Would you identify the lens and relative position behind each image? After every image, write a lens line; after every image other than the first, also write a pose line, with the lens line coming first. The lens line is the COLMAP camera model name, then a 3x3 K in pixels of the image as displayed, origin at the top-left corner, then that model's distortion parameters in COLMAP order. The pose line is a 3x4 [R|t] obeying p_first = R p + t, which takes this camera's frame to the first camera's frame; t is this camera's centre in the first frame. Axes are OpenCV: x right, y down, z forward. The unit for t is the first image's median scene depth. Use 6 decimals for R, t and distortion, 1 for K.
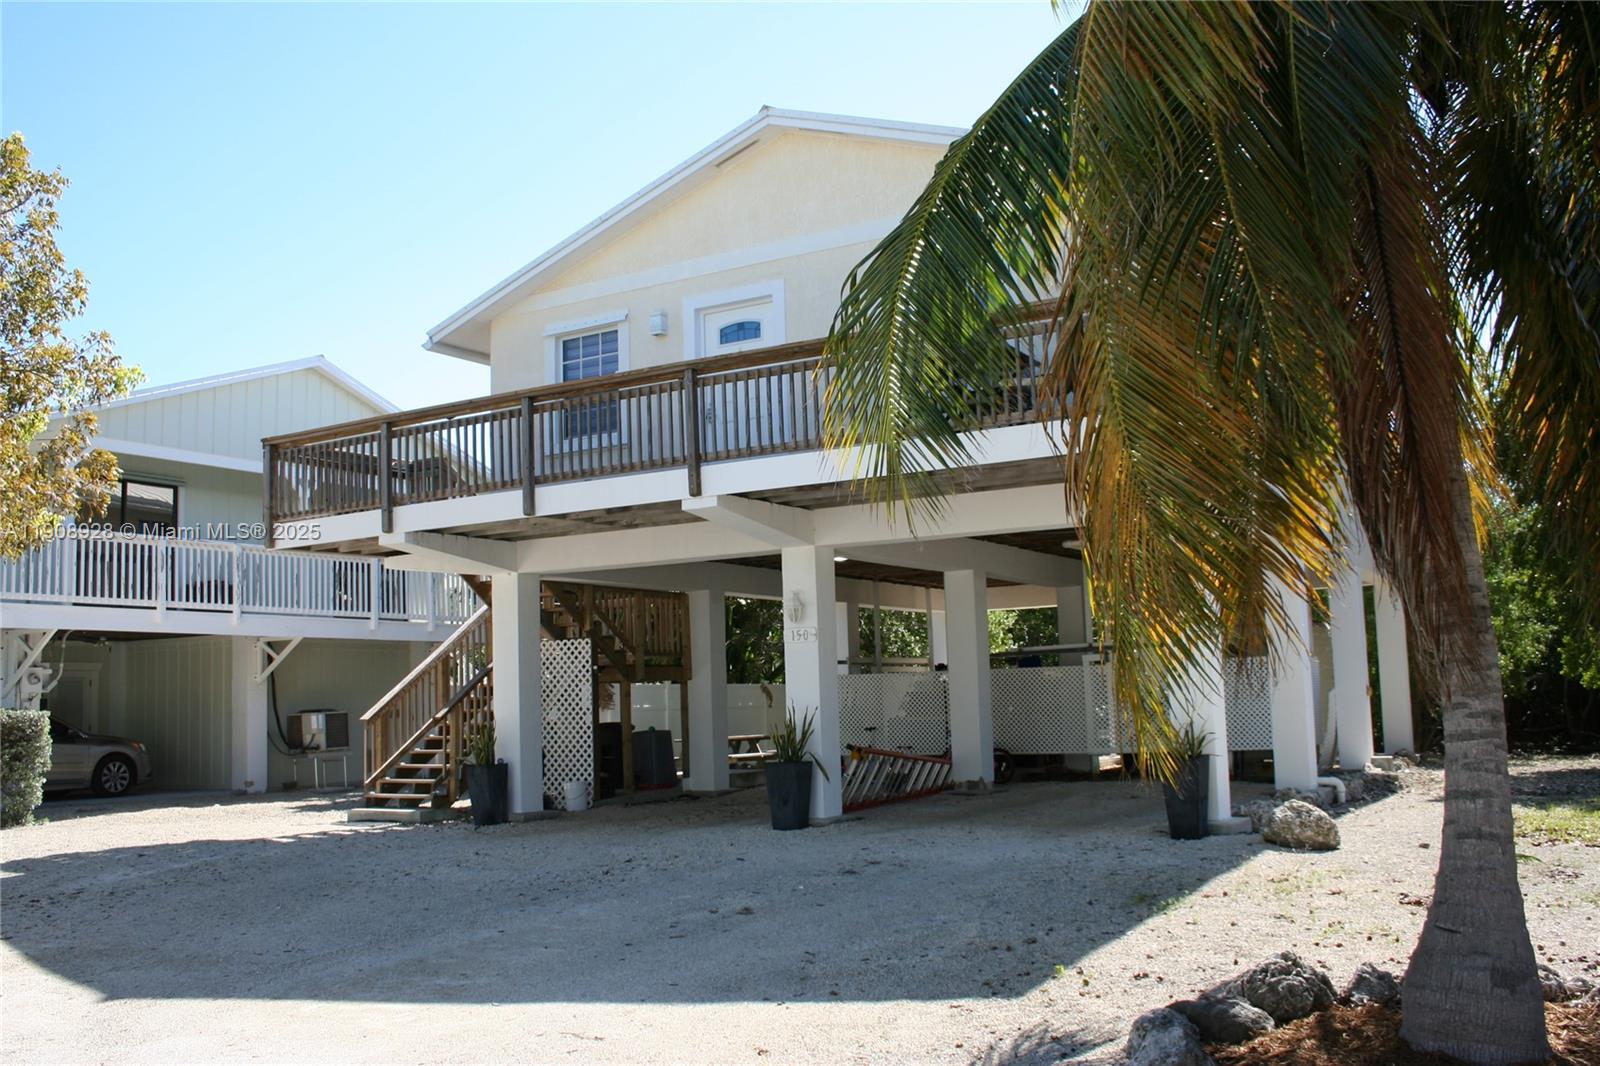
lens RADIAL K [[1453.7, 0, 800.0], [0, 1453.7, 533.0], [0, 0, 1]] dist [-0.138106, 0.147905]
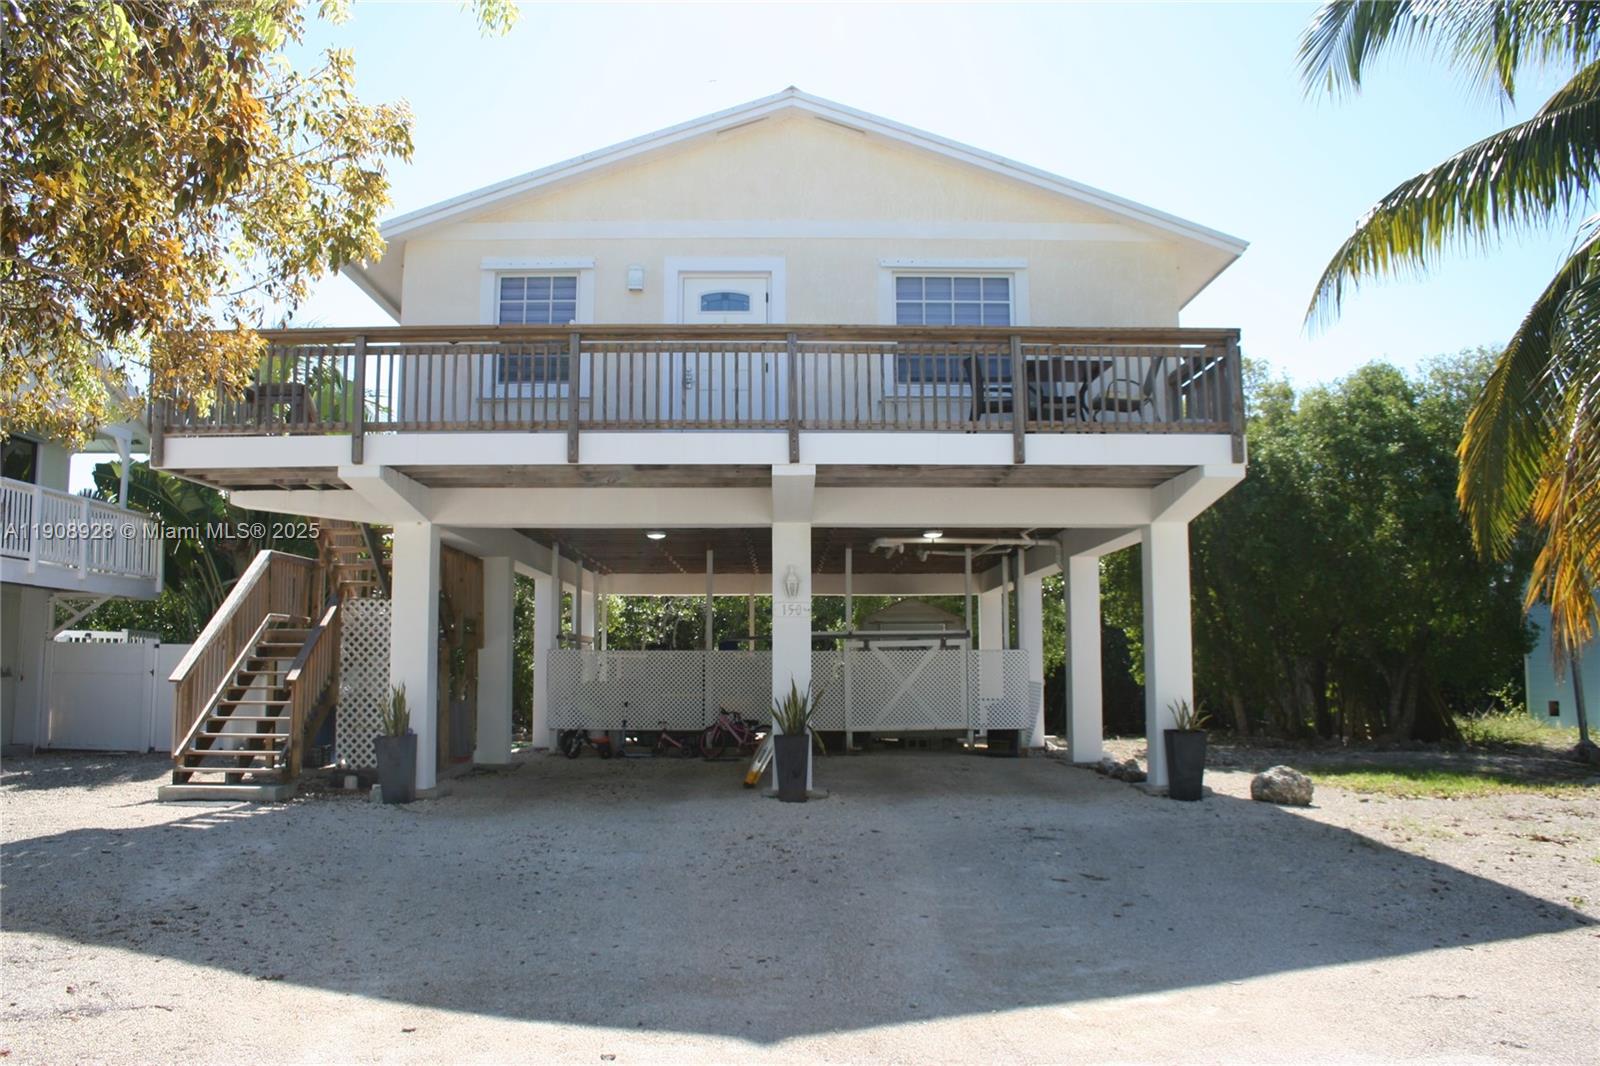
lens RADIAL K [[1300.1, 0, 800.0], [0, 1300.1, 533.0], [0, 0, 1]] dist [-0.159981, 0.148858]
pose [[0.859302, 0.085099, 0.504339, -0.402573], [-0.084471, 0.996133, -0.024158, 0.033753], [-0.504445, -0.021843, 0.863167, 0.192036]]
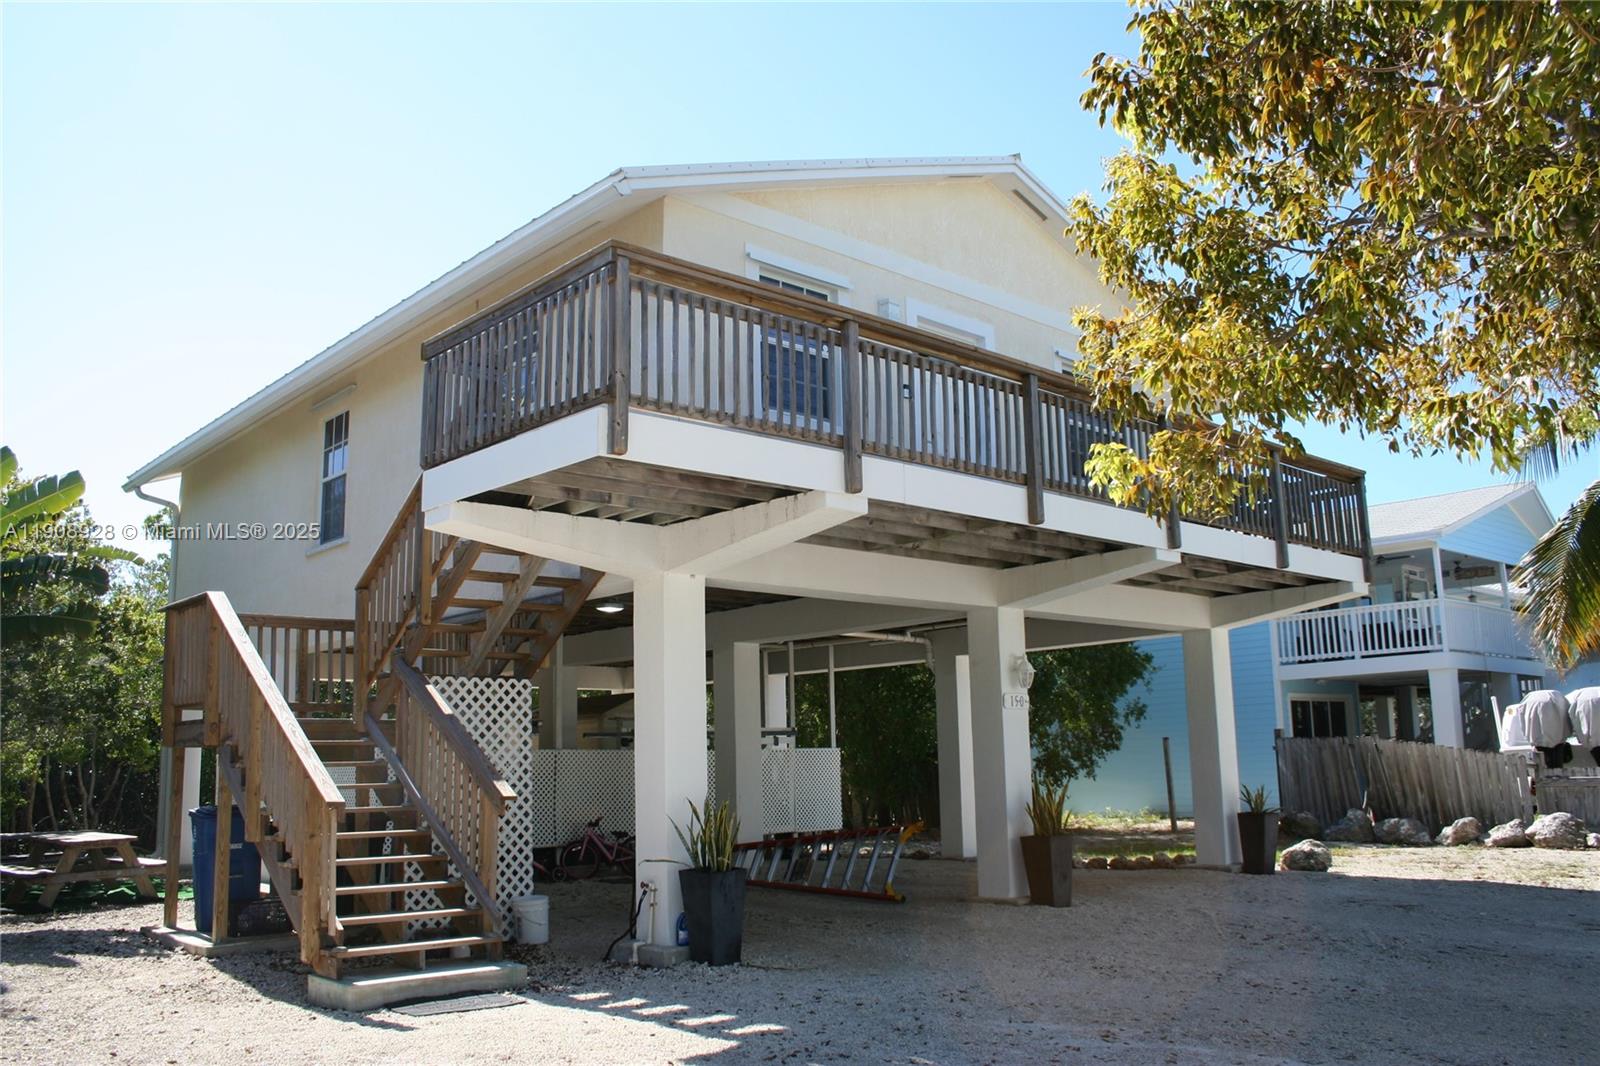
lens RADIAL K [[1300.1, 0, 800.0], [0, 1300.1, 533.0], [0, 0, 1]] dist [-0.159981, 0.148858]
pose [[0.294074, 0.191286, 0.936446, -0.748818], [-0.094689, 0.980779, -0.170607, 0.105551], [-0.951081, -0.038500, 0.306534, 0.776143]]
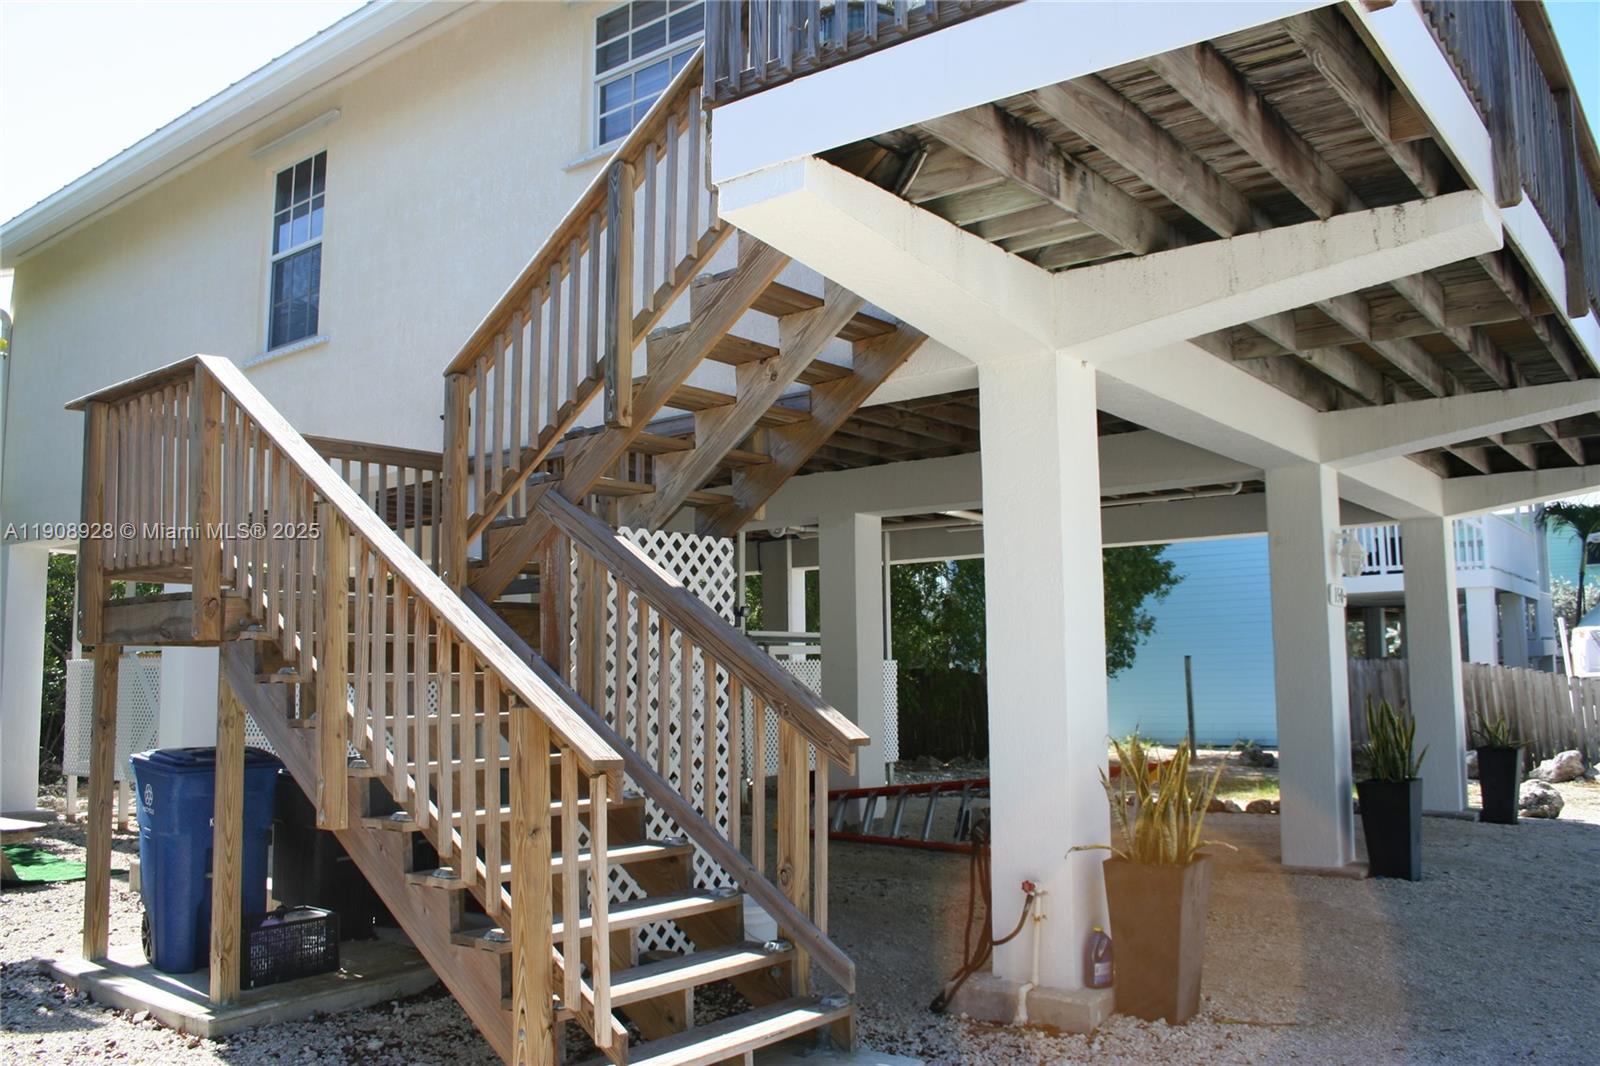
lens RADIAL K [[1300.1, 0, 800.0], [0, 1300.1, 533.0], [0, 0, 1]] dist [-0.159981, 0.148858]
pose [[0.137884, 0.137621, 0.980841, -0.547479], [-0.106100, 0.986654, -0.123522, 0.125567], [-0.984749, -0.087036, 0.150645, 1.028250]]
